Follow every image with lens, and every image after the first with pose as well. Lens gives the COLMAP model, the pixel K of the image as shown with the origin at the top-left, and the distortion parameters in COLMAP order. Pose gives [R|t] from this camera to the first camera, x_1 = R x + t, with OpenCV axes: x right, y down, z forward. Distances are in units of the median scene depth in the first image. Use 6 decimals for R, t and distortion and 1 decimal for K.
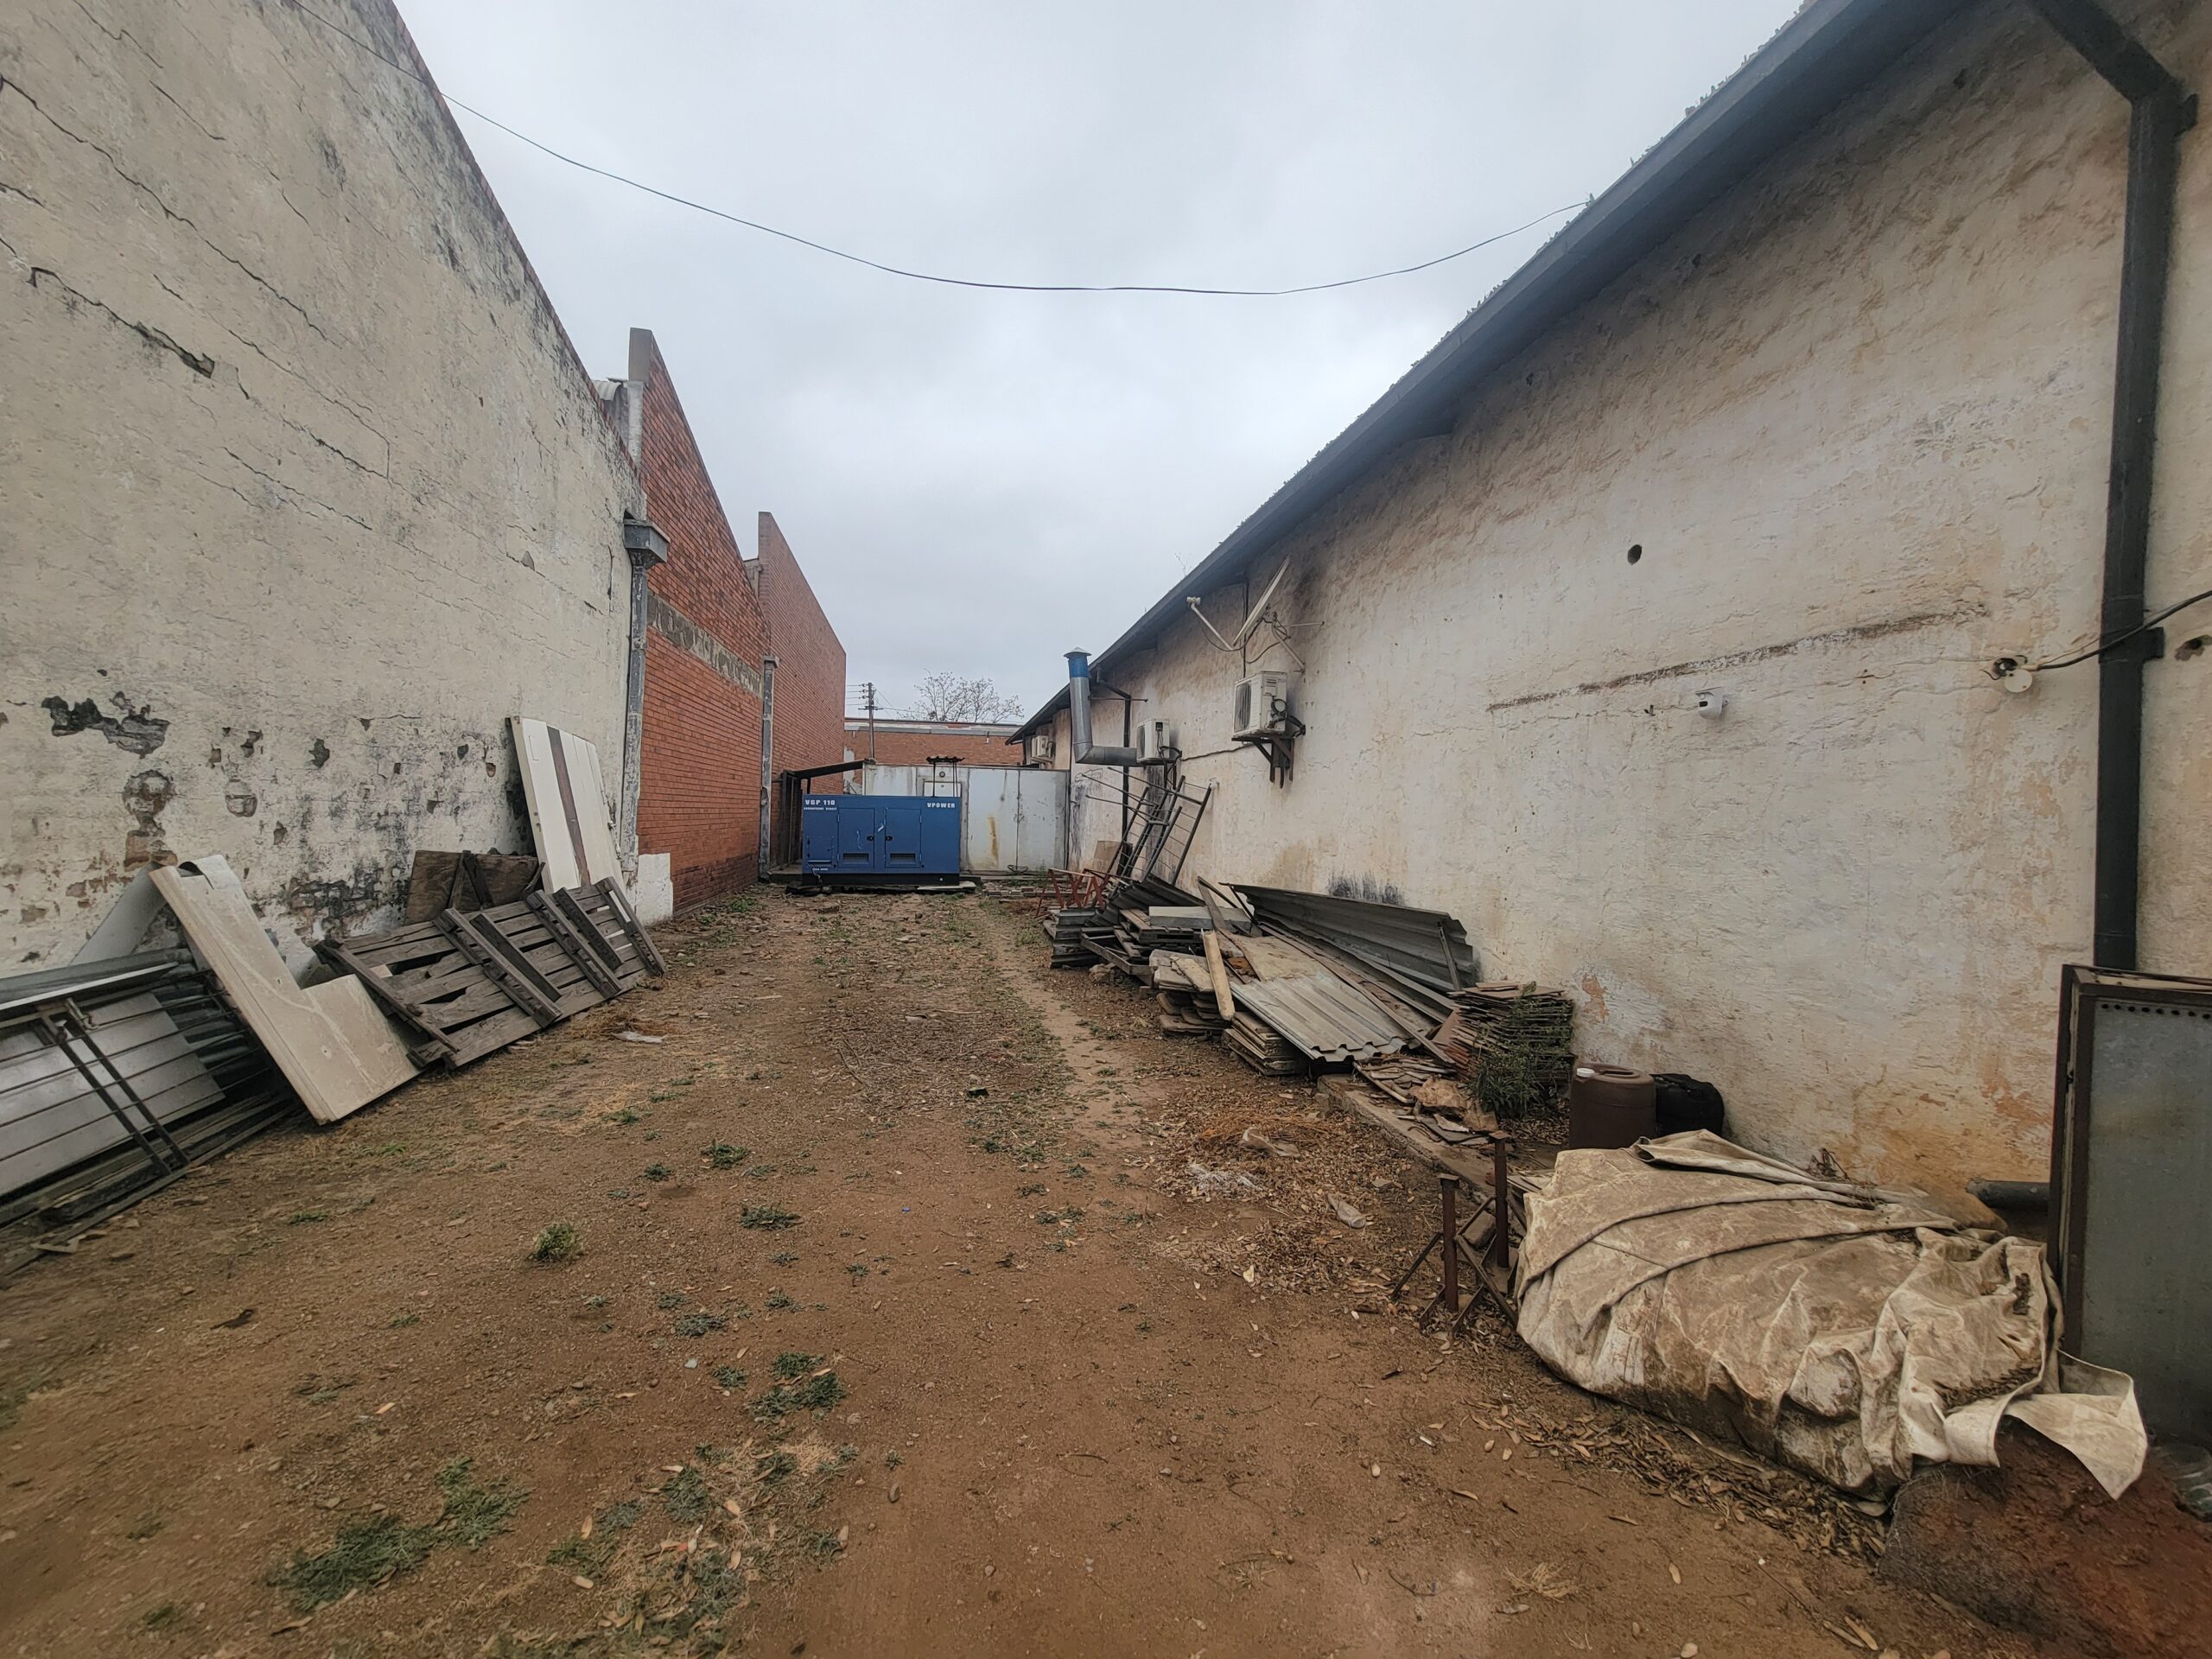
lens RADIAL K [[921.9, 0, 1102.0], [0, 921.9, 829.9], [0, 0, 1]] dist [-0.003829, 0.000974]
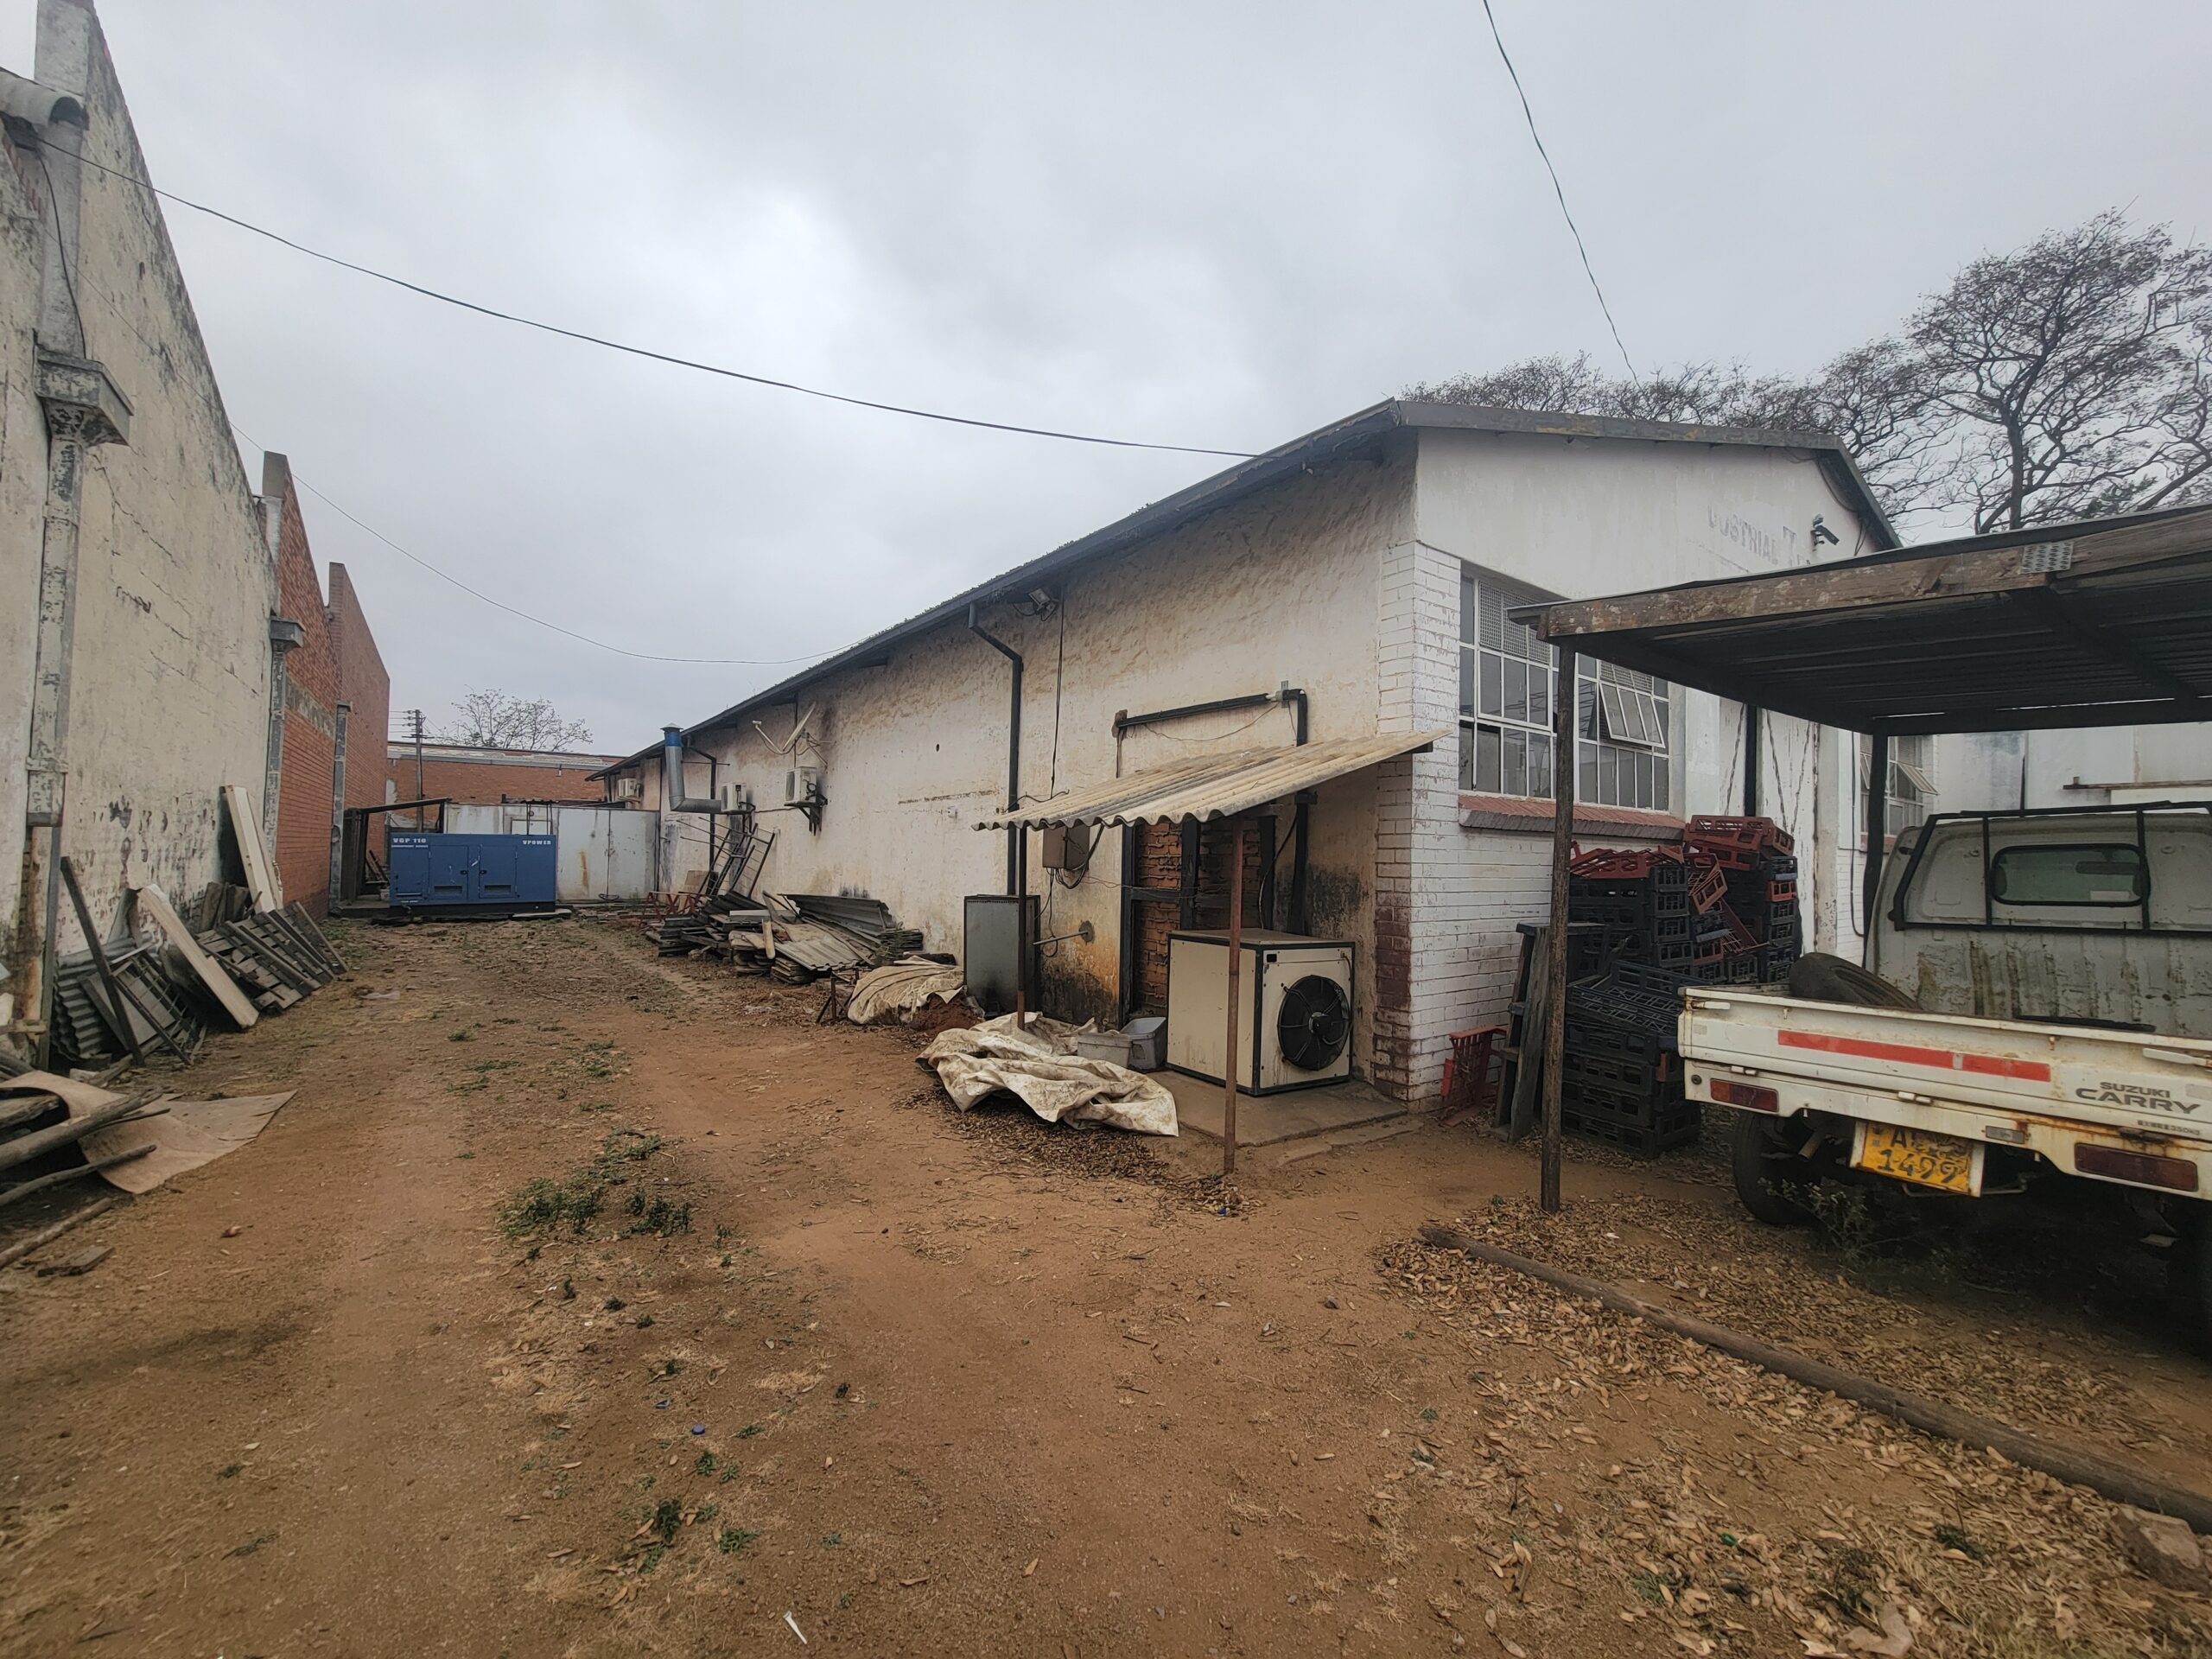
lens RADIAL K [[921.9, 0, 1111.1], [0, 921.9, 843.5], [0, 0, 1]] dist [-0.003829, 0.000974]
pose [[0.906679, -0.005087, 0.421791, -0.015192], [0.012121, 0.999829, -0.013996, -0.000940], [-0.421647, 0.017803, 0.906585, -0.505378]]
